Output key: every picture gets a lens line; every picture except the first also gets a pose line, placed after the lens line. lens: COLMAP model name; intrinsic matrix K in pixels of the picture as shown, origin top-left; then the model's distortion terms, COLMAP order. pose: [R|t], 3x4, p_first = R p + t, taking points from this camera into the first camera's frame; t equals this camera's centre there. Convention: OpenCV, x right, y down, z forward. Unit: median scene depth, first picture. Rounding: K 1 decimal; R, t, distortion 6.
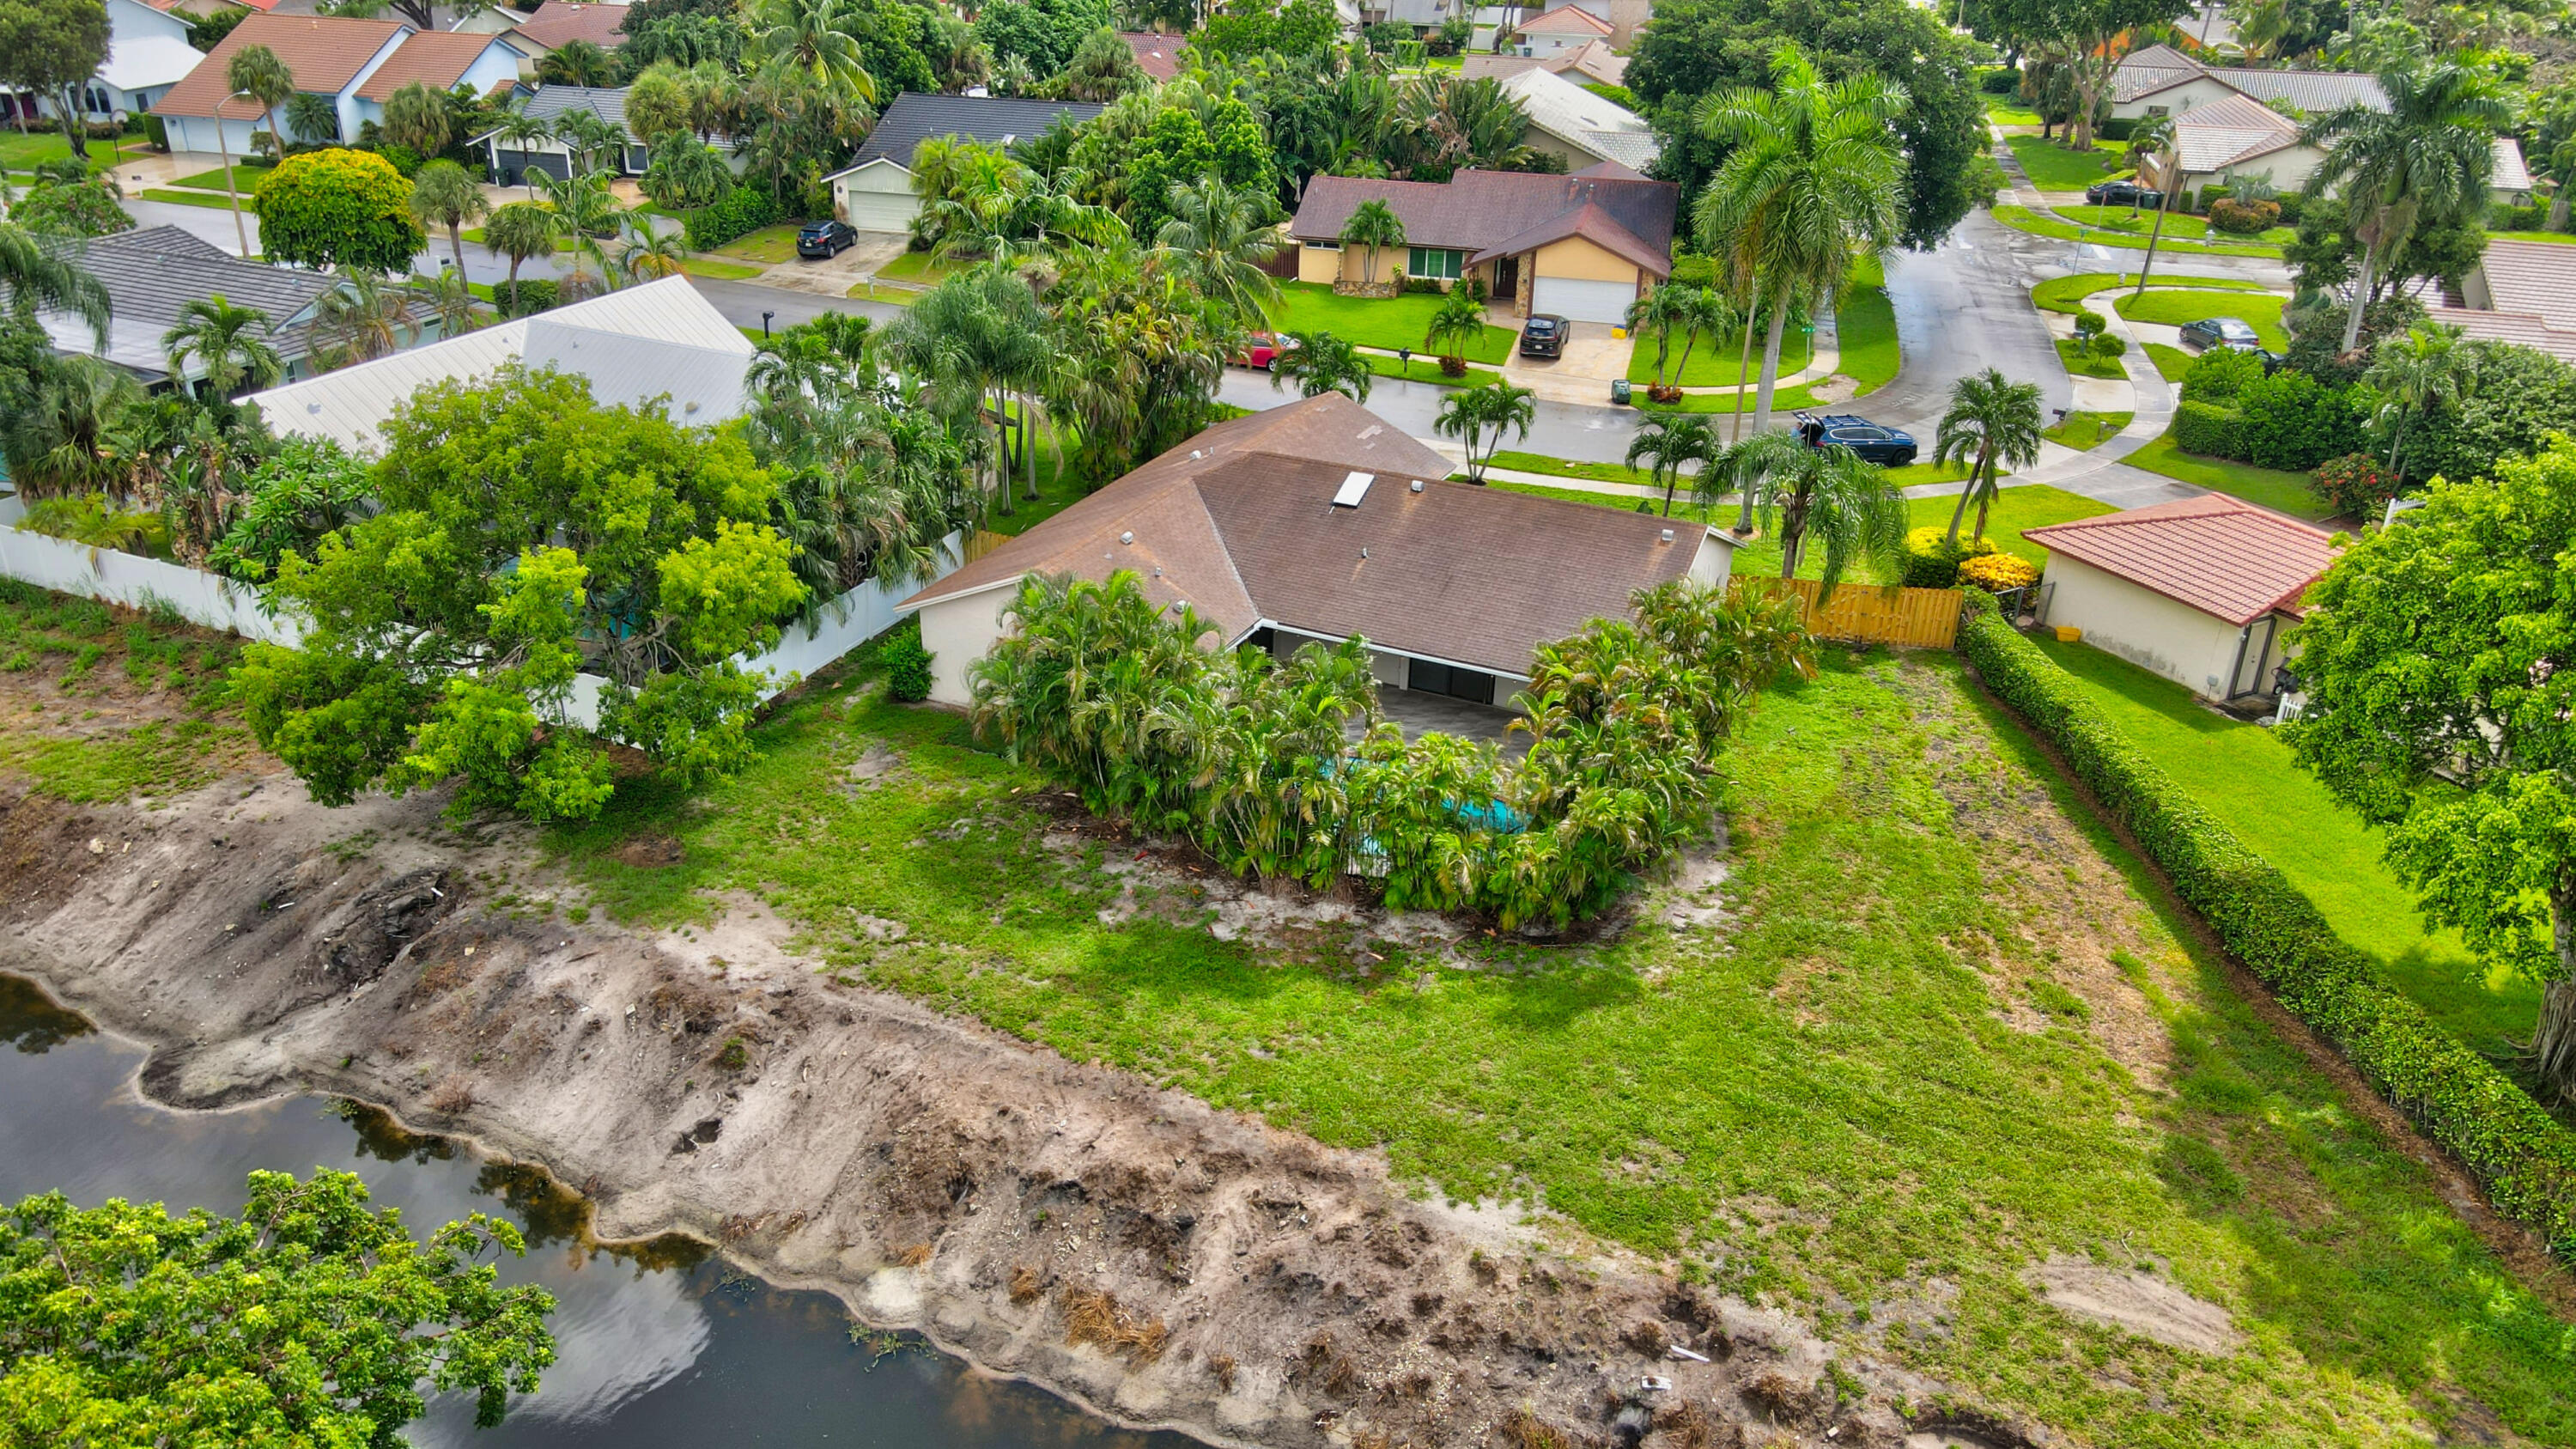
lens RADIAL K [[1891.6, 0, 1286.0], [0, 1891.6, 734.0], [0, 0, 1]] dist [-0.006783, 0.016475]
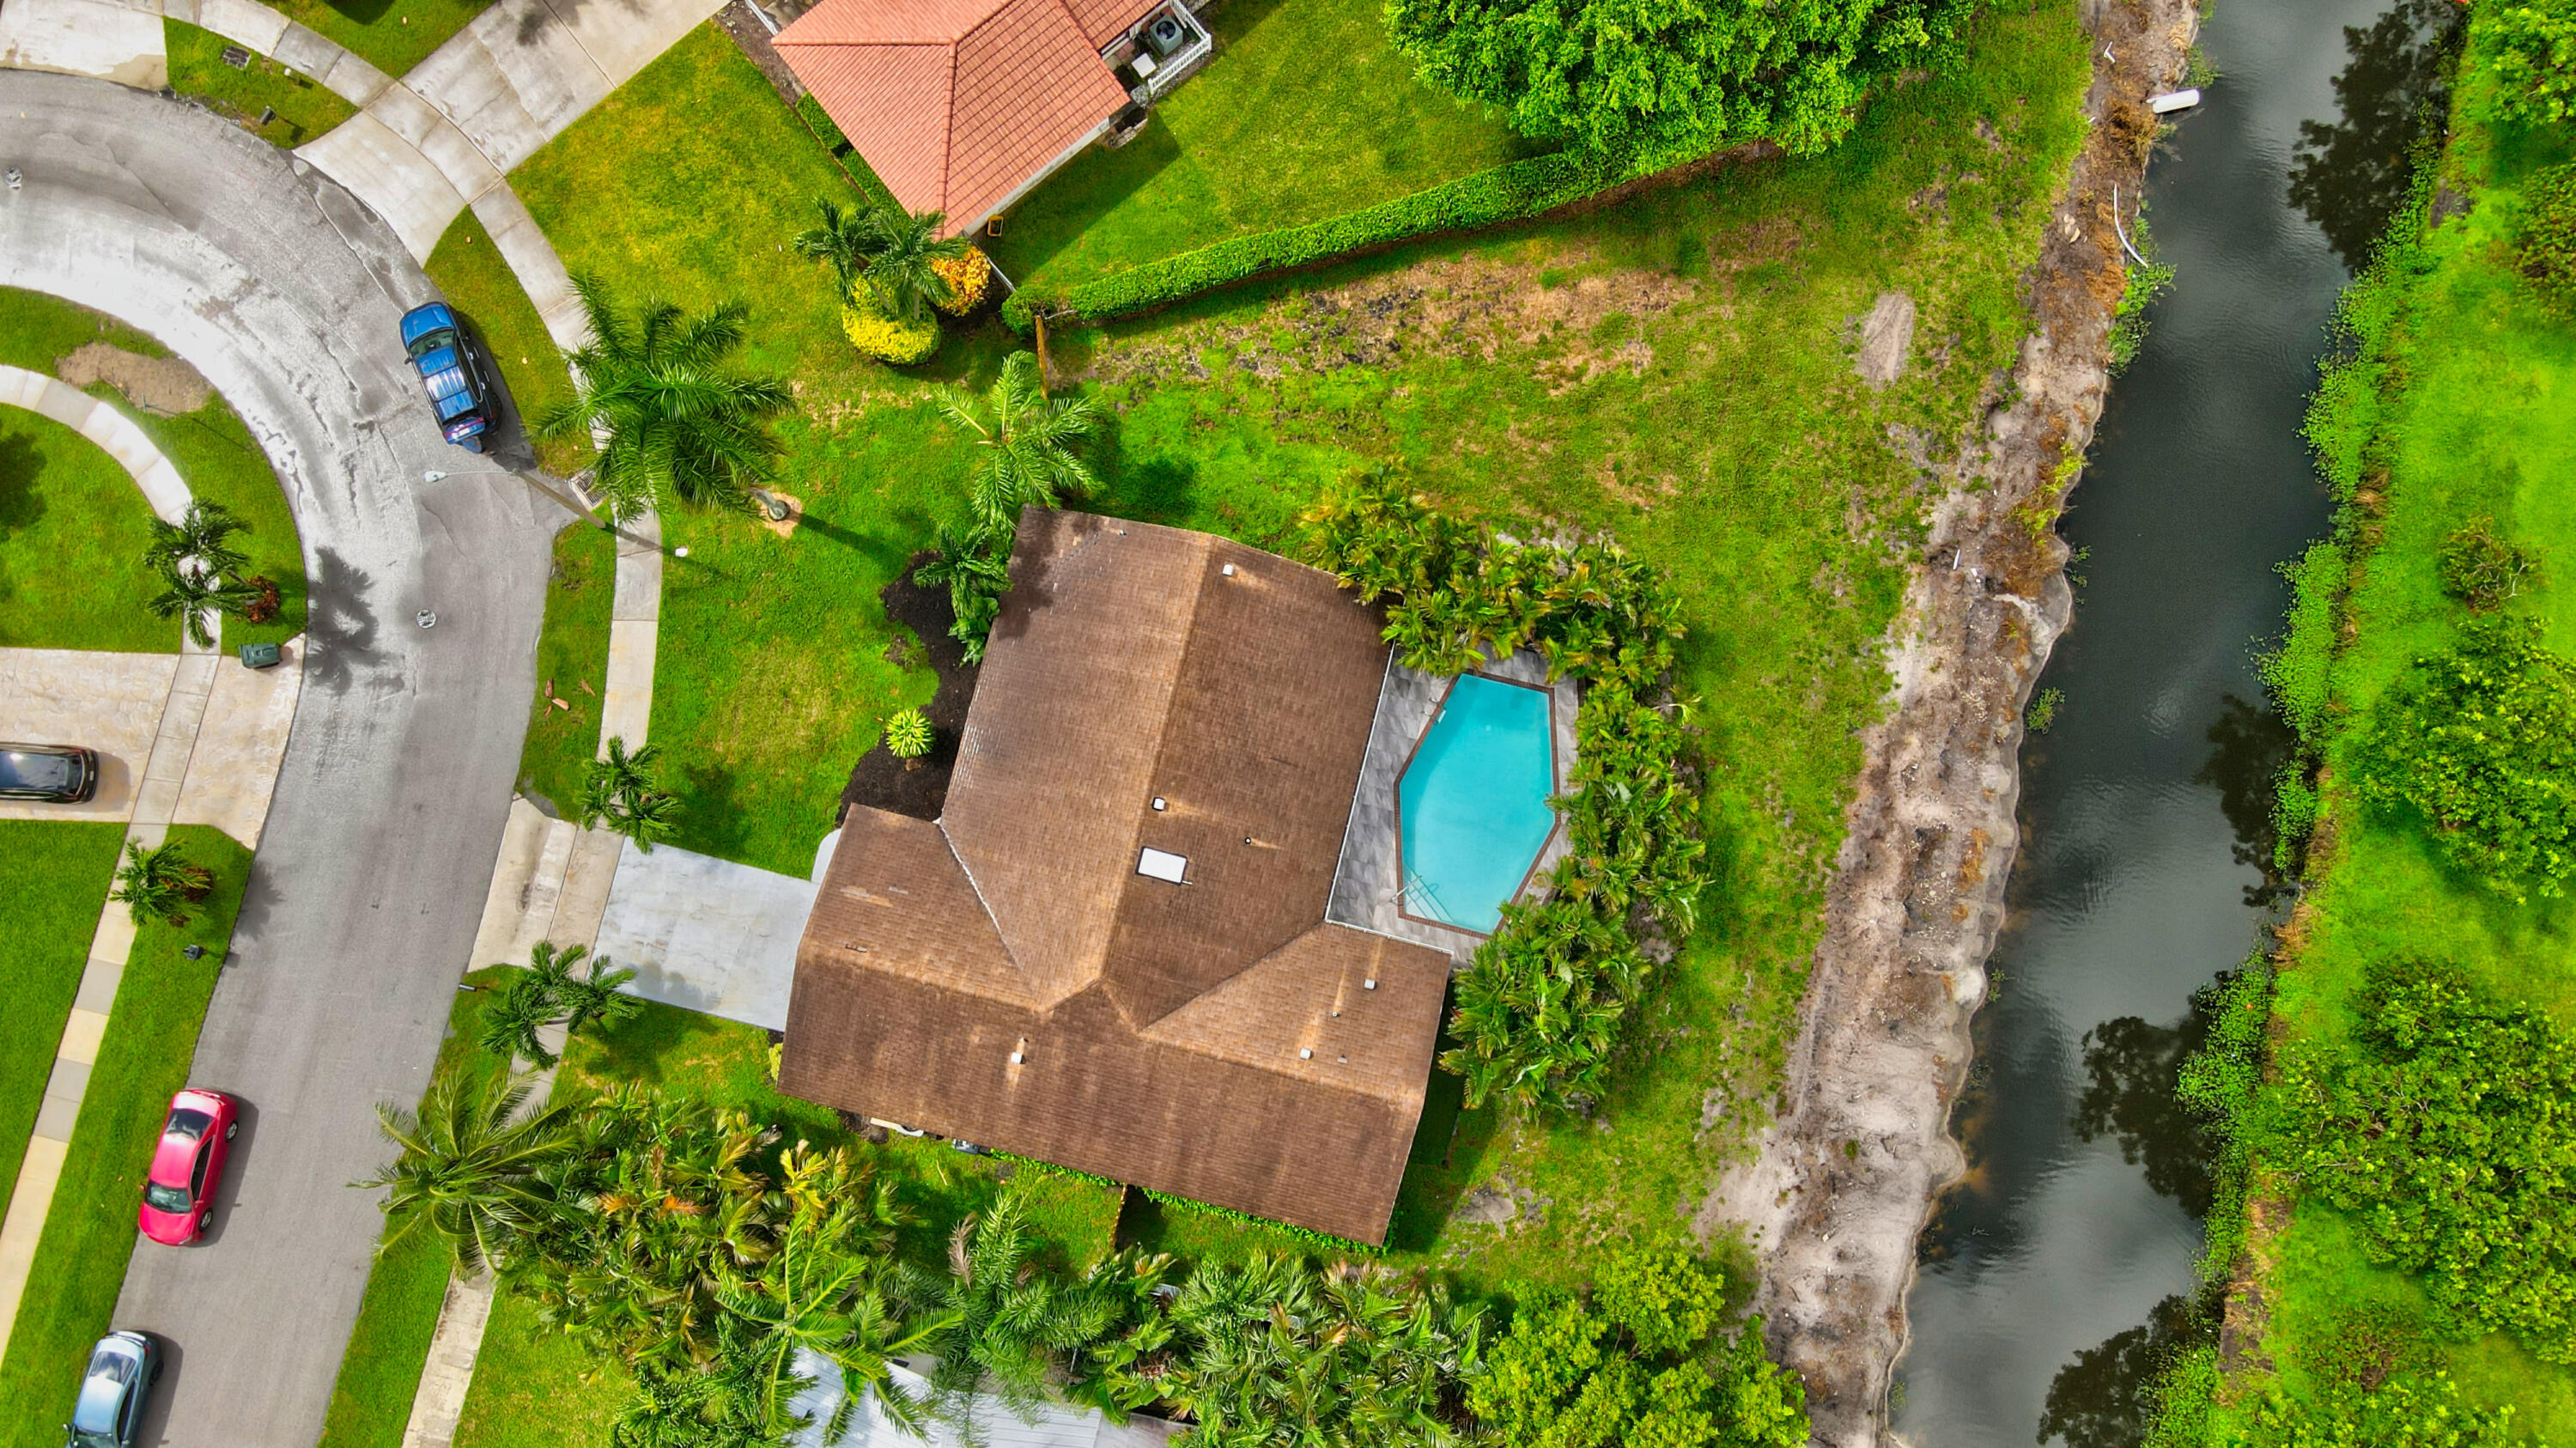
lens RADIAL K [[1891.5, 0, 1282.8], [0, 1891.5, 729.9], [0, 0, 1]] dist [-0.006783, 0.016475]
pose [[-0.196627, -0.977149, 0.080729, 0.015635], [0.420580, -0.009681, 0.907204, -1.528354], [-0.885692, 0.212334, 0.412872, 0.731488]]
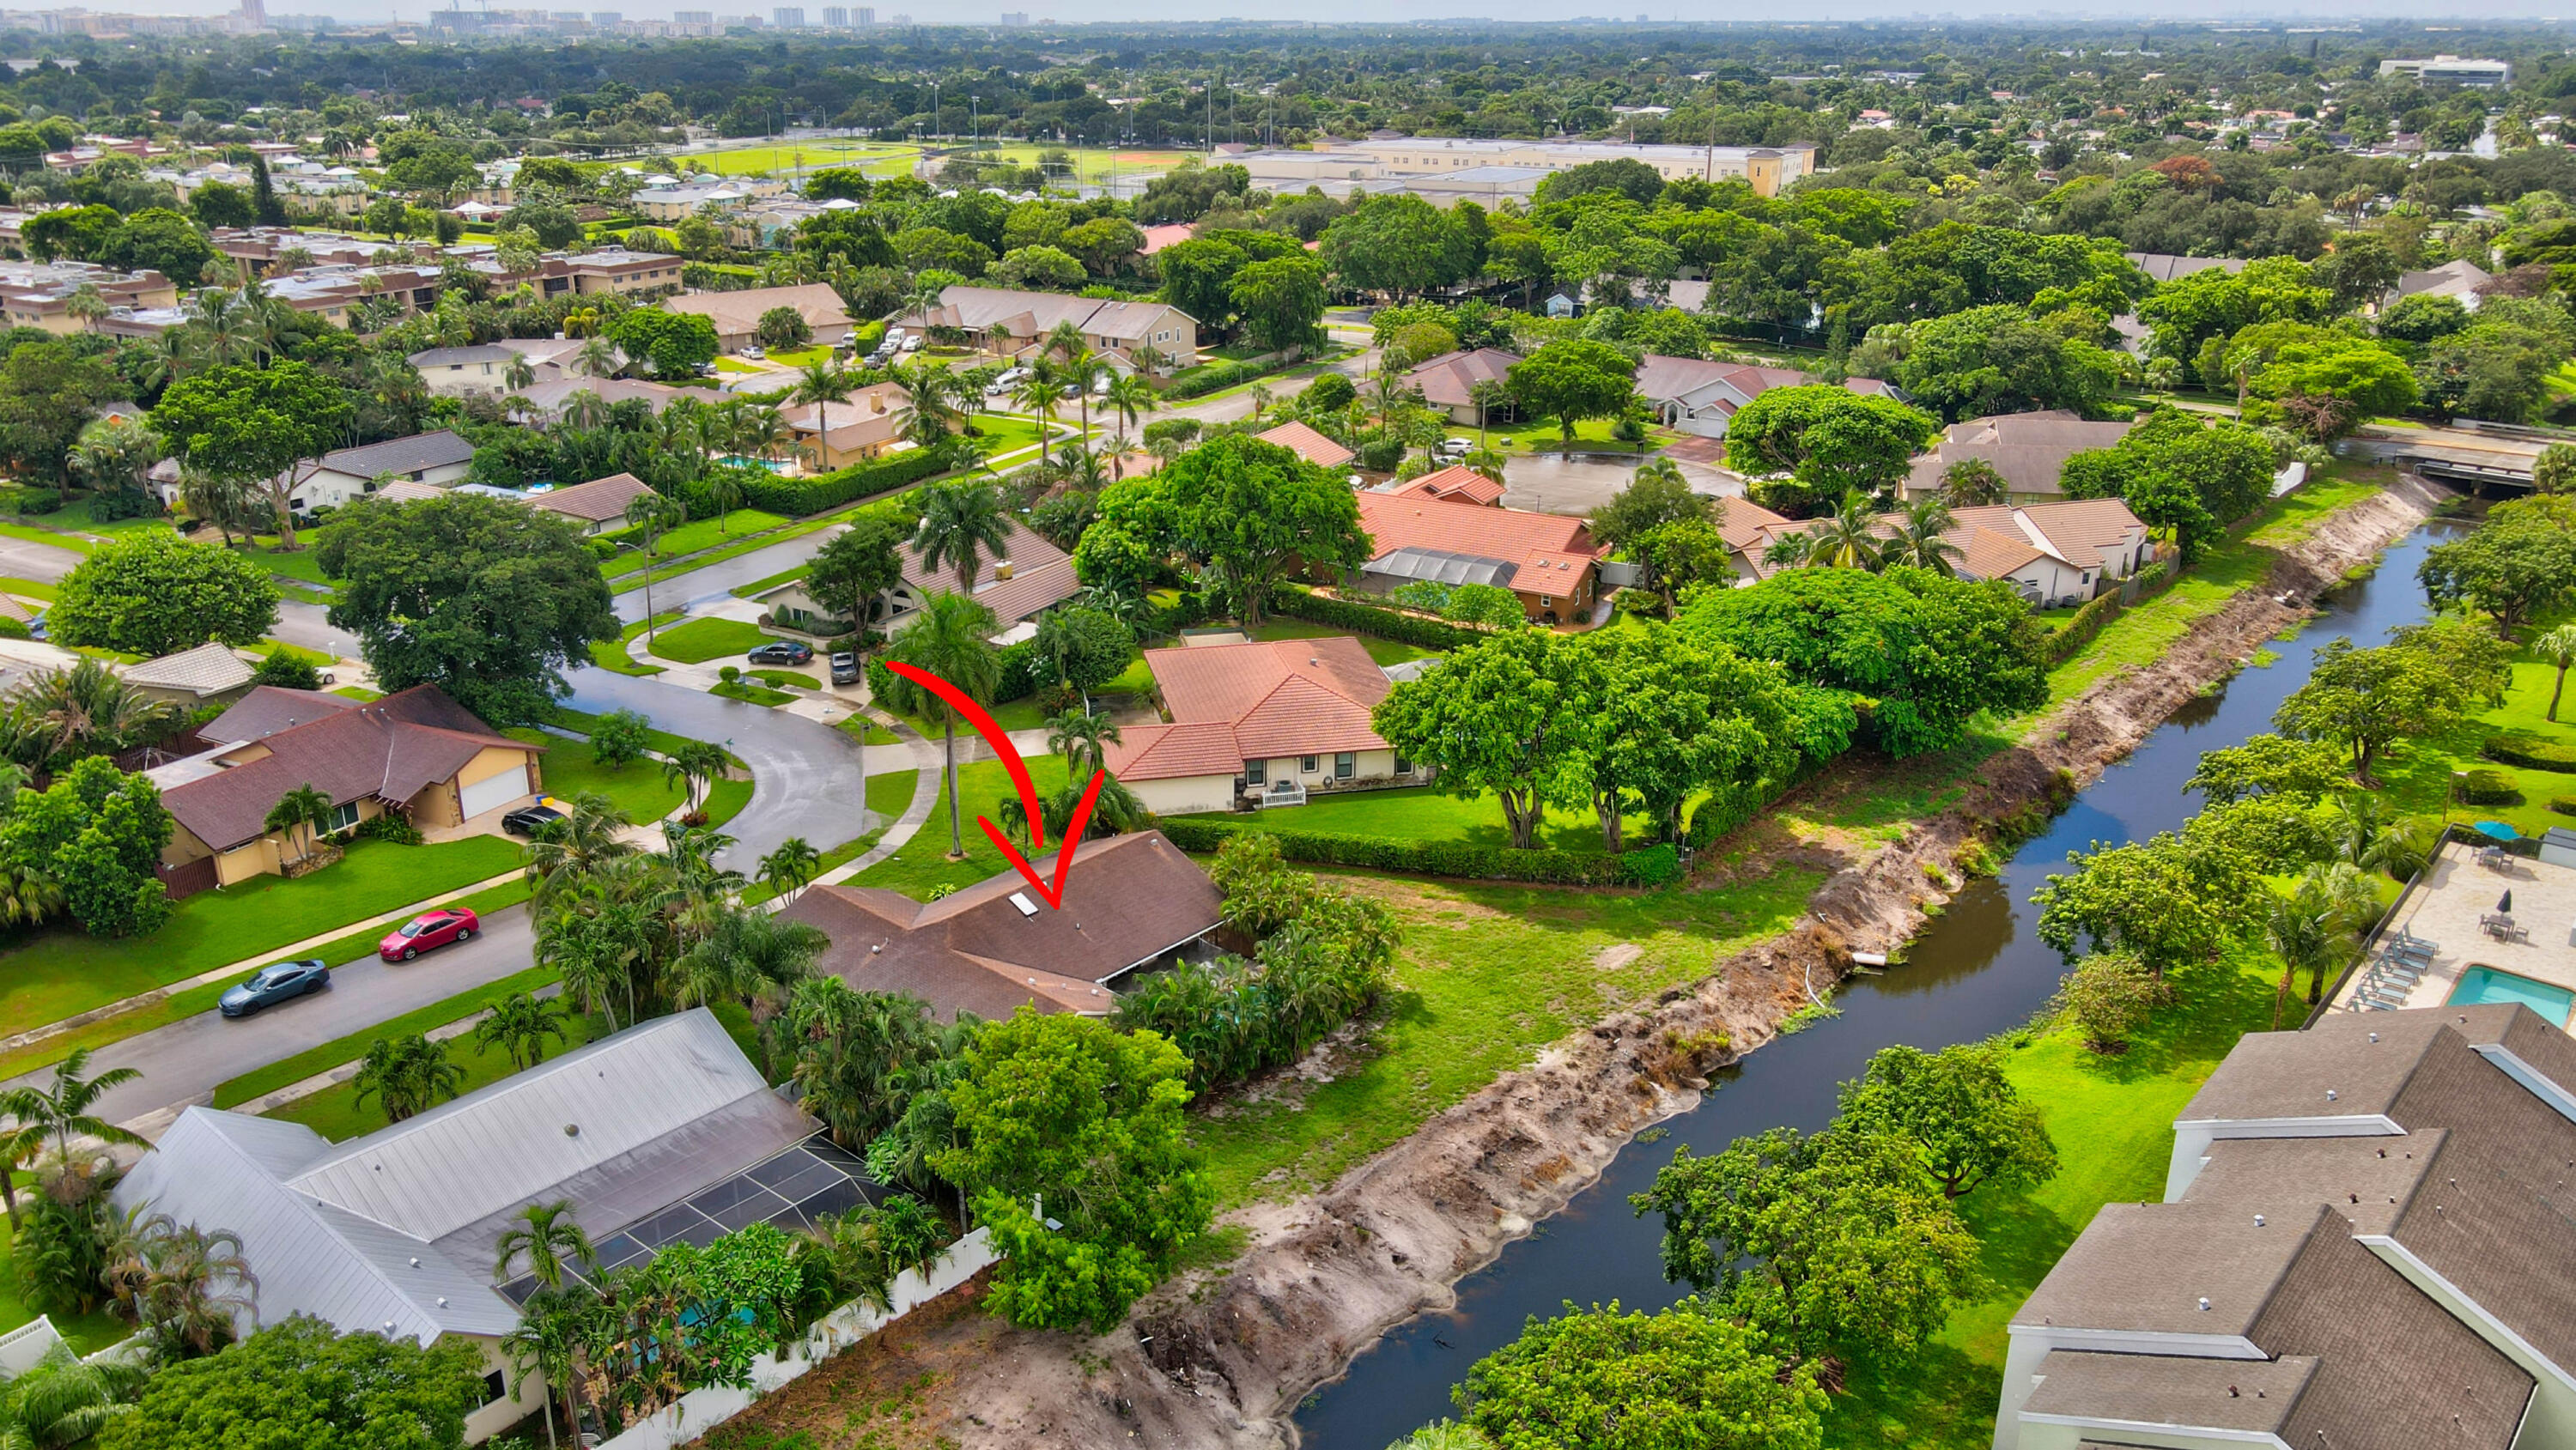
lens RADIAL K [[1891.2, 0, 1278.7], [0, 1891.2, 718.2], [0, 0, 1]] dist [-0.006783, 0.016475]
pose [[0.275109, -0.348097, 0.896183, -1.953345], [0.428824, 0.878719, 0.209674, -0.769363], [-0.860479, 0.326621, 0.391016, 0.157765]]
